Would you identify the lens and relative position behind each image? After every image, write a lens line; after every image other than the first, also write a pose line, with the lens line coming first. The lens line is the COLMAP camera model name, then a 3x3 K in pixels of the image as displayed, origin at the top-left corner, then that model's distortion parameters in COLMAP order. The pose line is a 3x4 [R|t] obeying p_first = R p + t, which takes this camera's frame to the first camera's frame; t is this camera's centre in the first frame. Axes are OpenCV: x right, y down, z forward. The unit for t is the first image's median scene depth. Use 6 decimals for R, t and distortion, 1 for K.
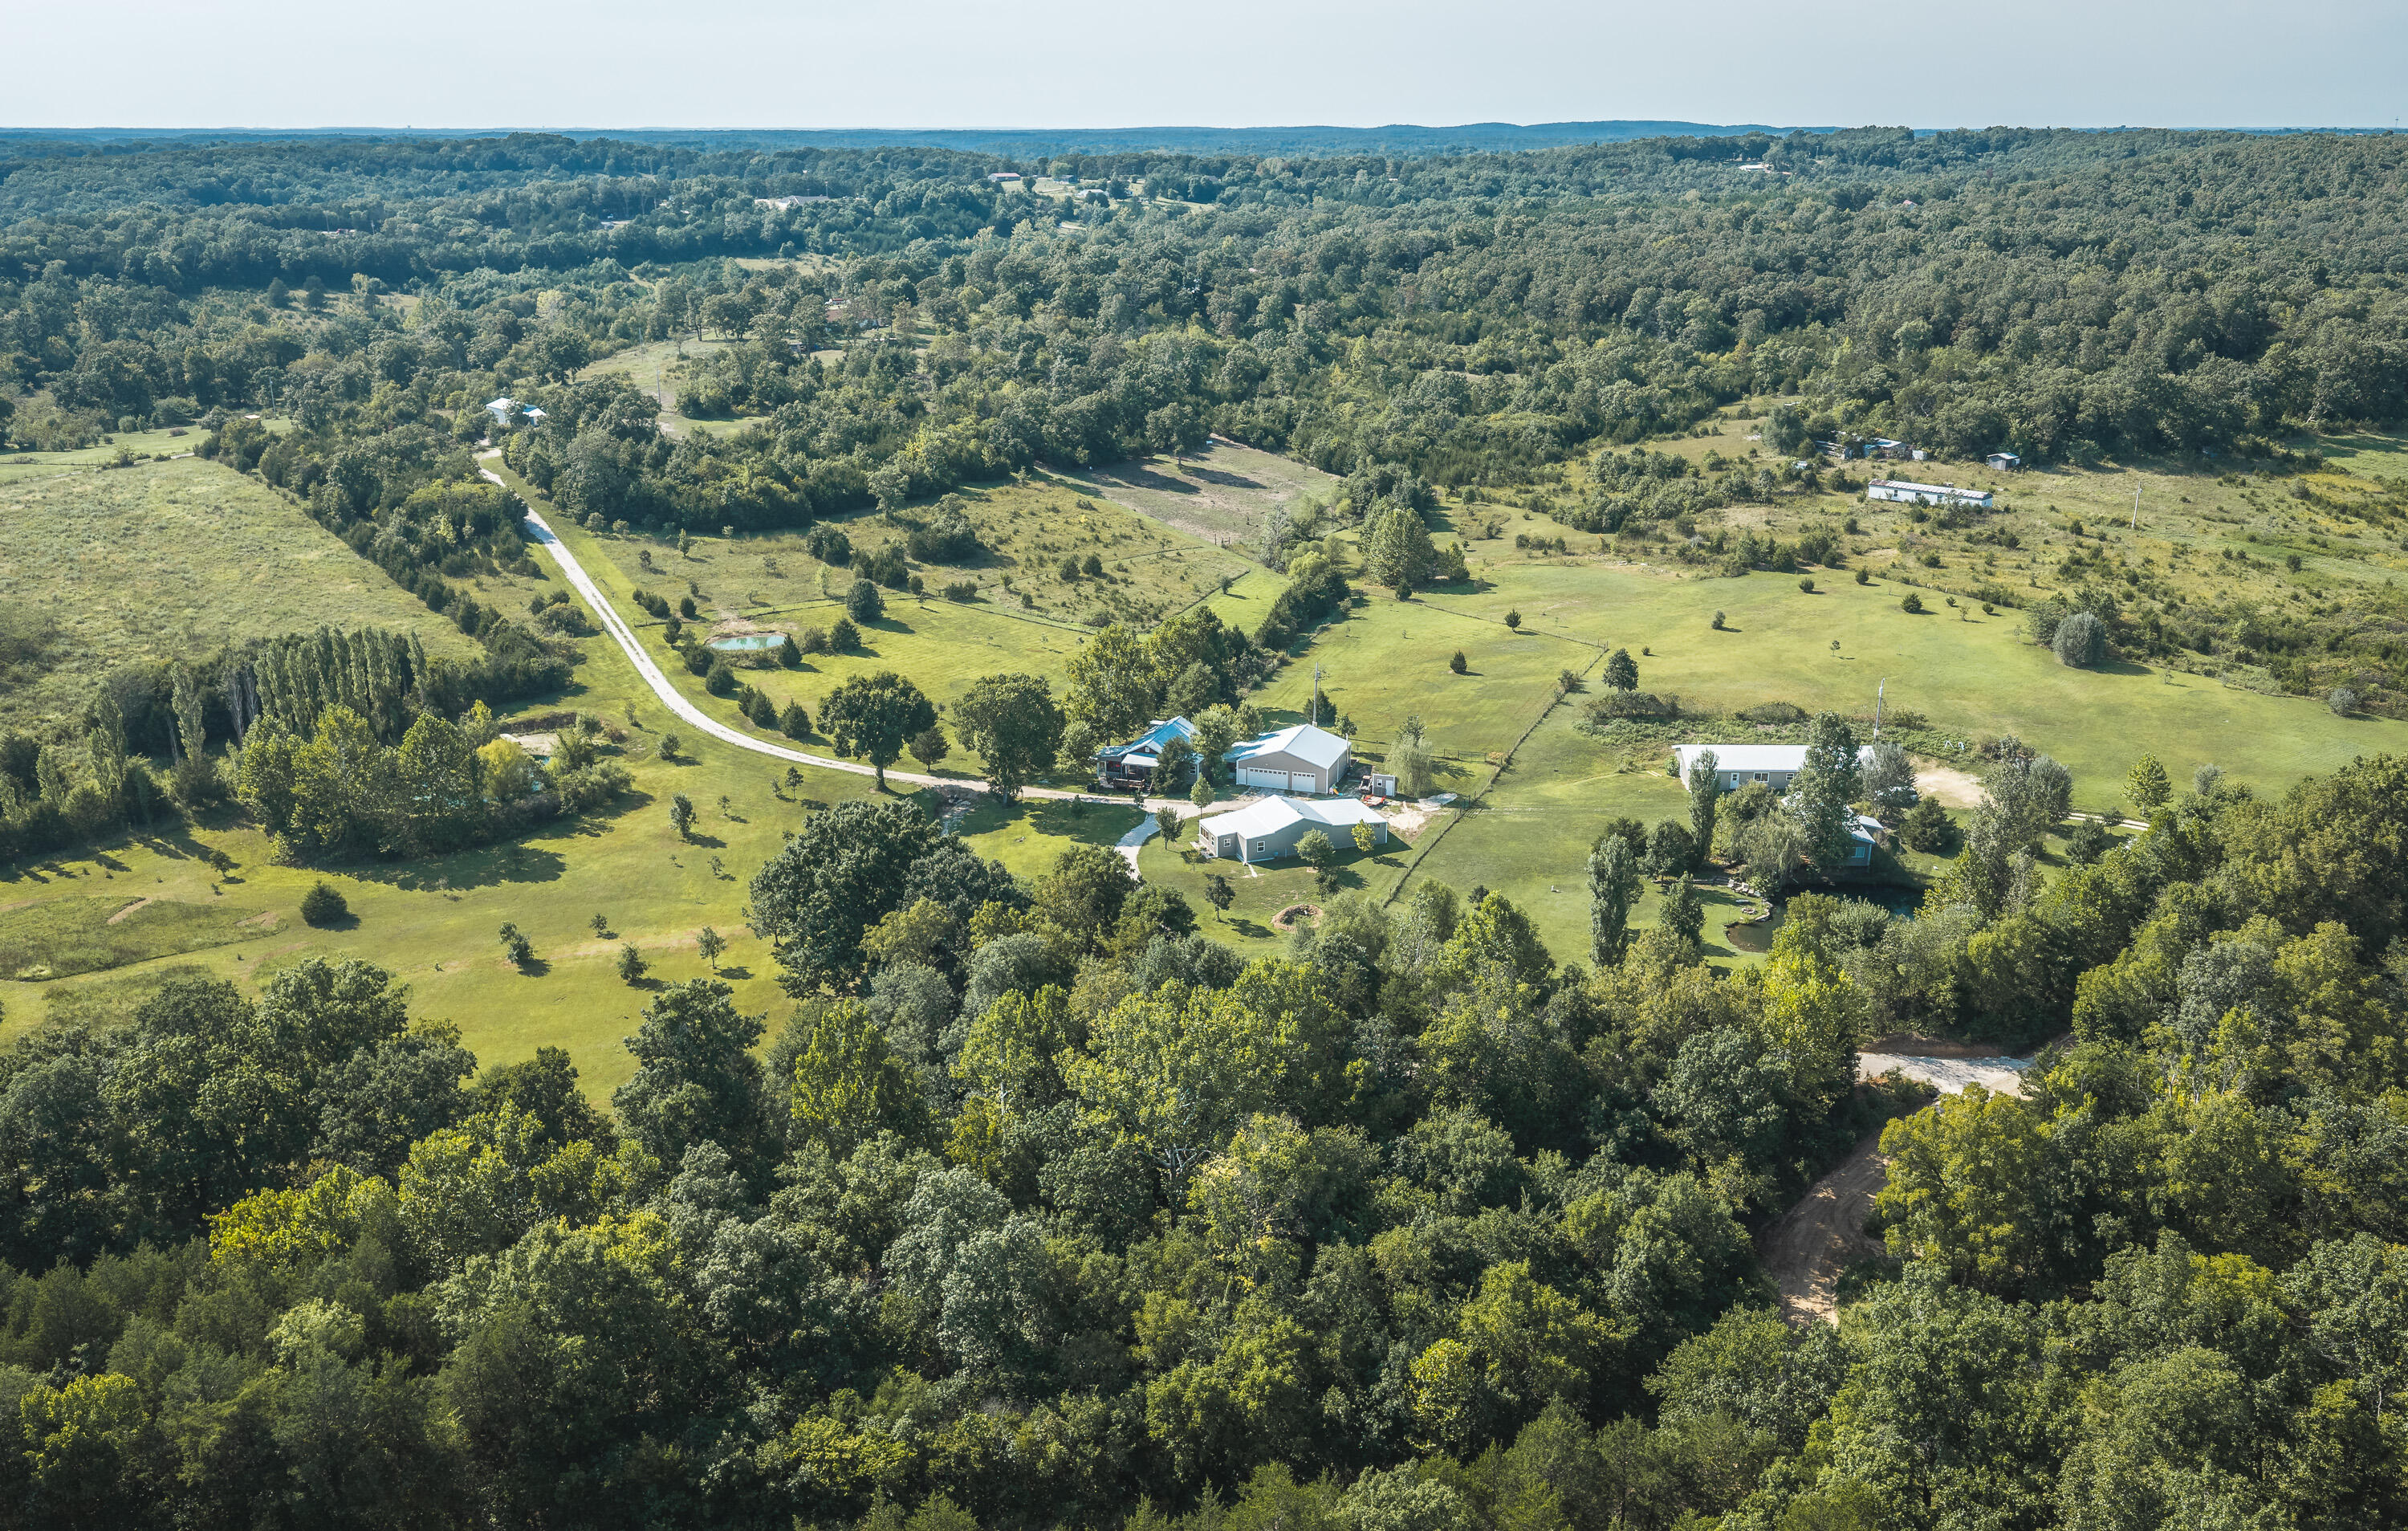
lens RADIAL K [[1997.8, 0, 1206.5], [0, 1997.8, 802.1], [0, 0, 1]] dist [0.012509, -0.016137]
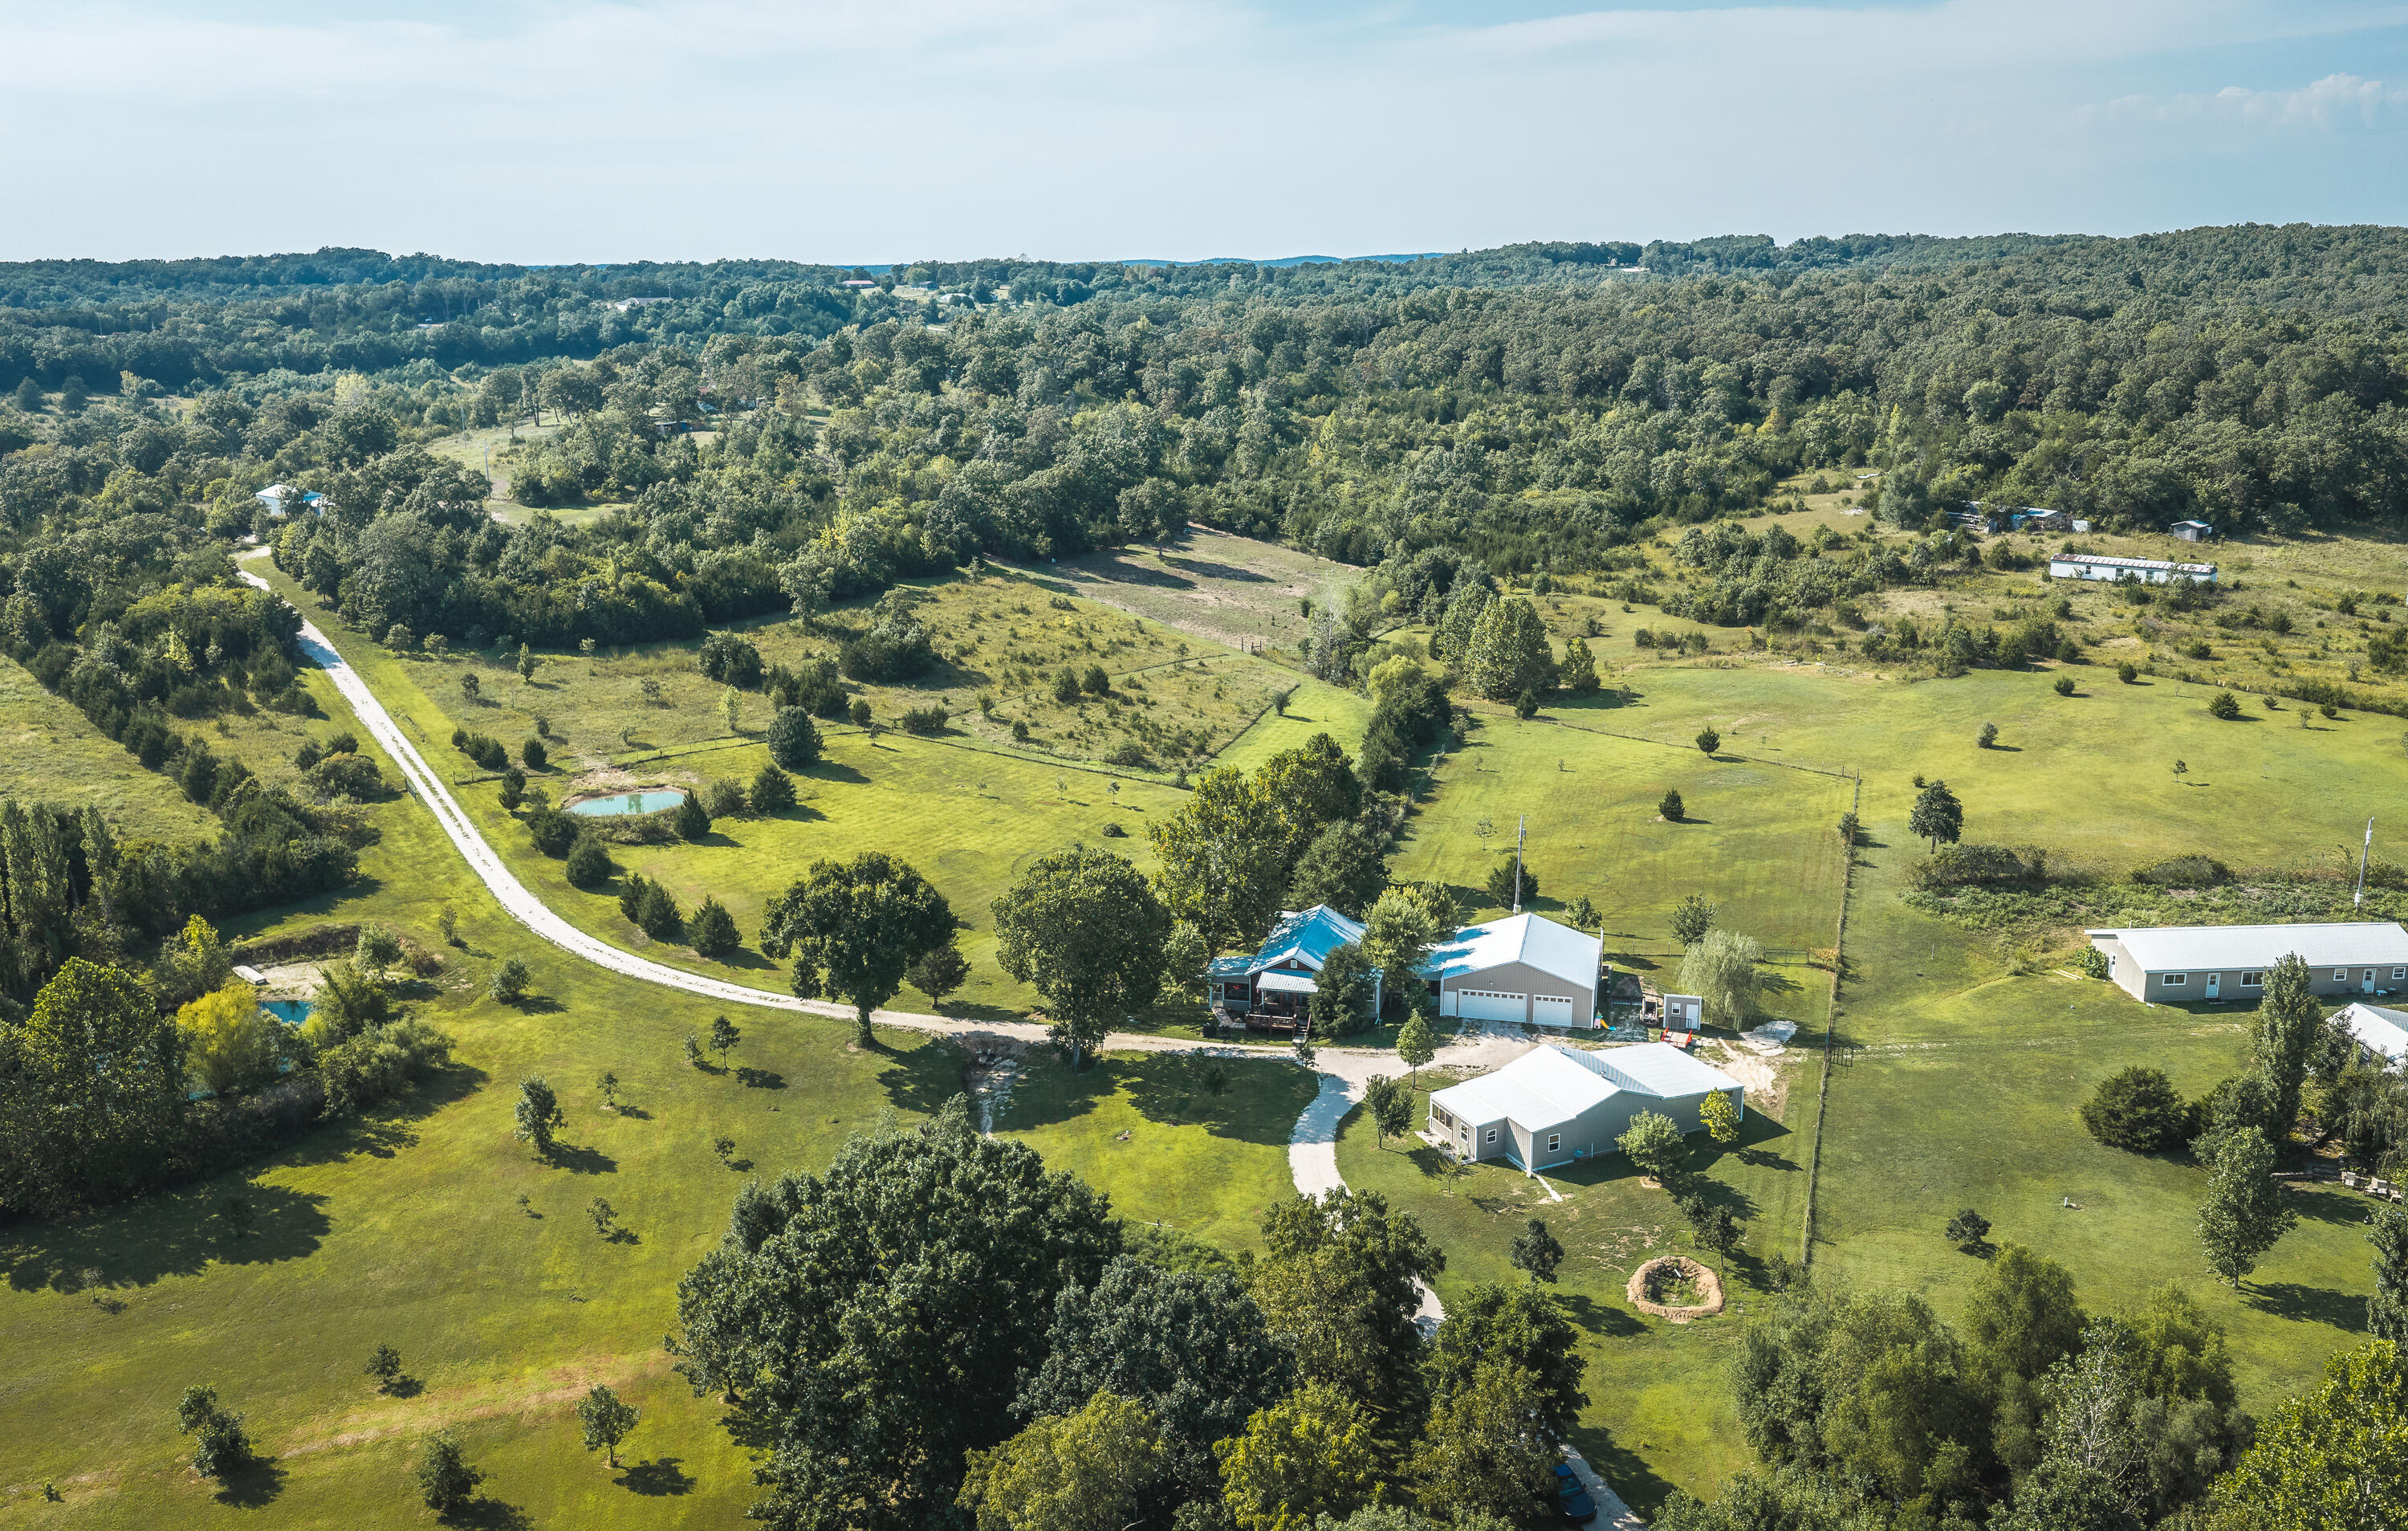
lens RADIAL K [[1983.0, 0, 1204.0], [0, 1983.0, 765.5], [0, 0, 1]] dist [0.012854, -0.021804]
pose [[0.996321, -0.025825, 0.081719, -0.075232], [0.032178, 0.996481, -0.077401, -0.028968], [-0.079432, 0.079746, 0.993645, 0.265965]]
